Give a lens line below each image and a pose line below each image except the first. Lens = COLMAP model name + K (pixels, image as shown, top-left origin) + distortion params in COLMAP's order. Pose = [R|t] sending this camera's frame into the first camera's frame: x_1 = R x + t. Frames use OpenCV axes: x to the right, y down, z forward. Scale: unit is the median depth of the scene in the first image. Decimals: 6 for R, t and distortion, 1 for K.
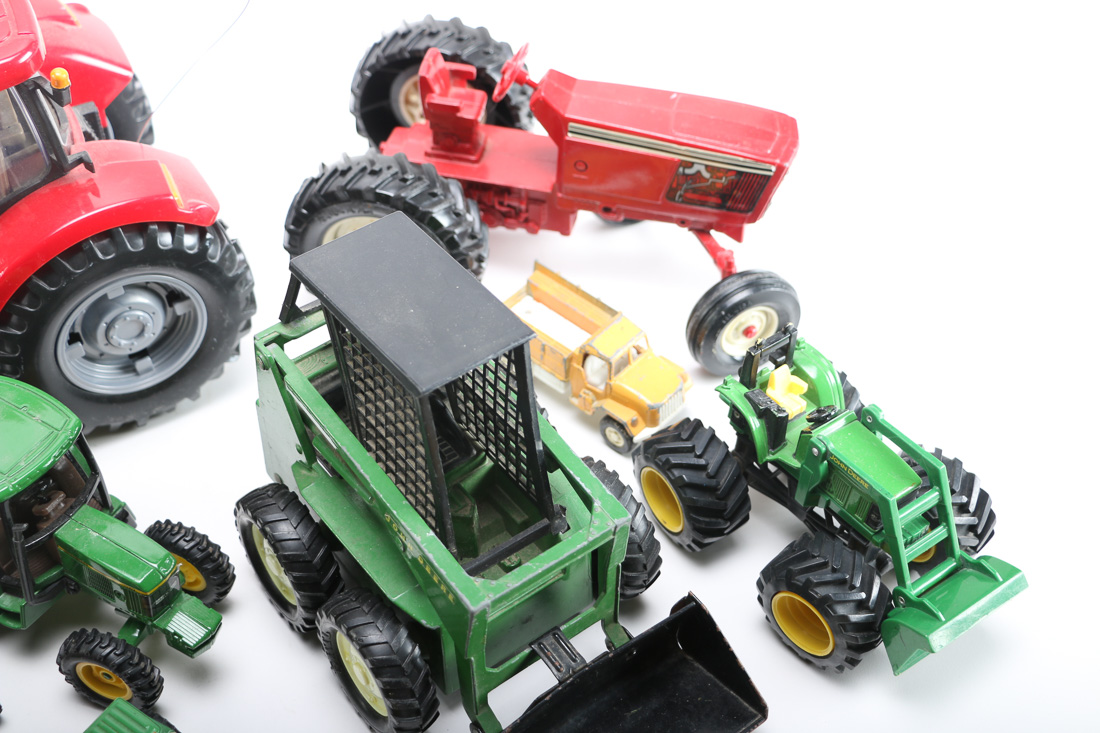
lens RADIAL K [[1738.3, 0, 550.0], [0, 1738.3, 366.5], [0, 0, 1]] dist [0.017056, 0.262749]
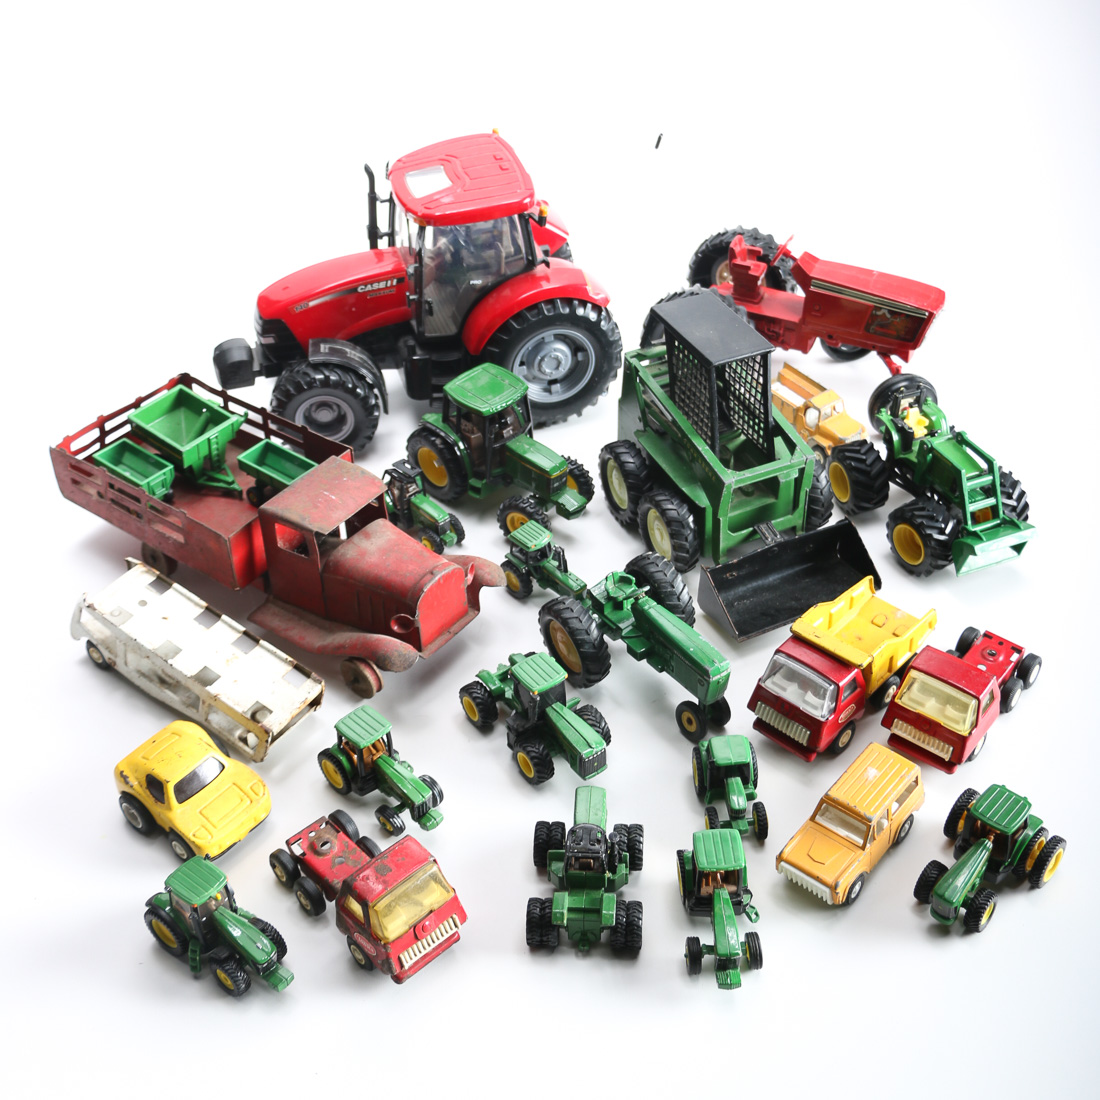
lens RADIAL K [[1584.0, 0, 534.7], [0, 1584.0, 509.2], [0, 0, 1]] dist [-0.132386, 0.083382]
pose [[0.975198, 0.113385, -0.190085, 0.072302], [-0.138103, 0.982844, -0.122250, 0.349249], [0.172962, 0.145469, 0.974127, -0.605241]]
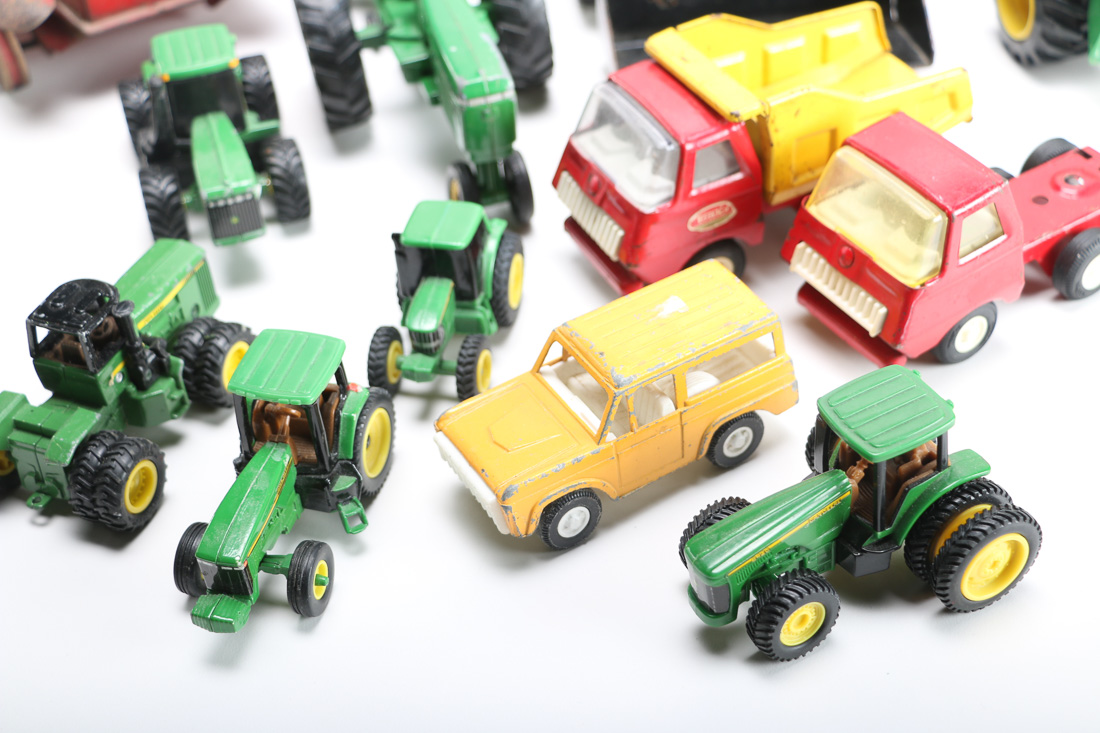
lens RADIAL K [[1738.3, 0, 550.0], [0, 1738.3, 366.5], [0, 0, 1]] dist [0.017056, 0.262749]
pose [[0.848472, 0.302637, -0.434173, 0.388843], [-0.338154, 0.941078, -0.004858, 0.409111], [0.407120, 0.150939, 0.900816, 0.077776]]
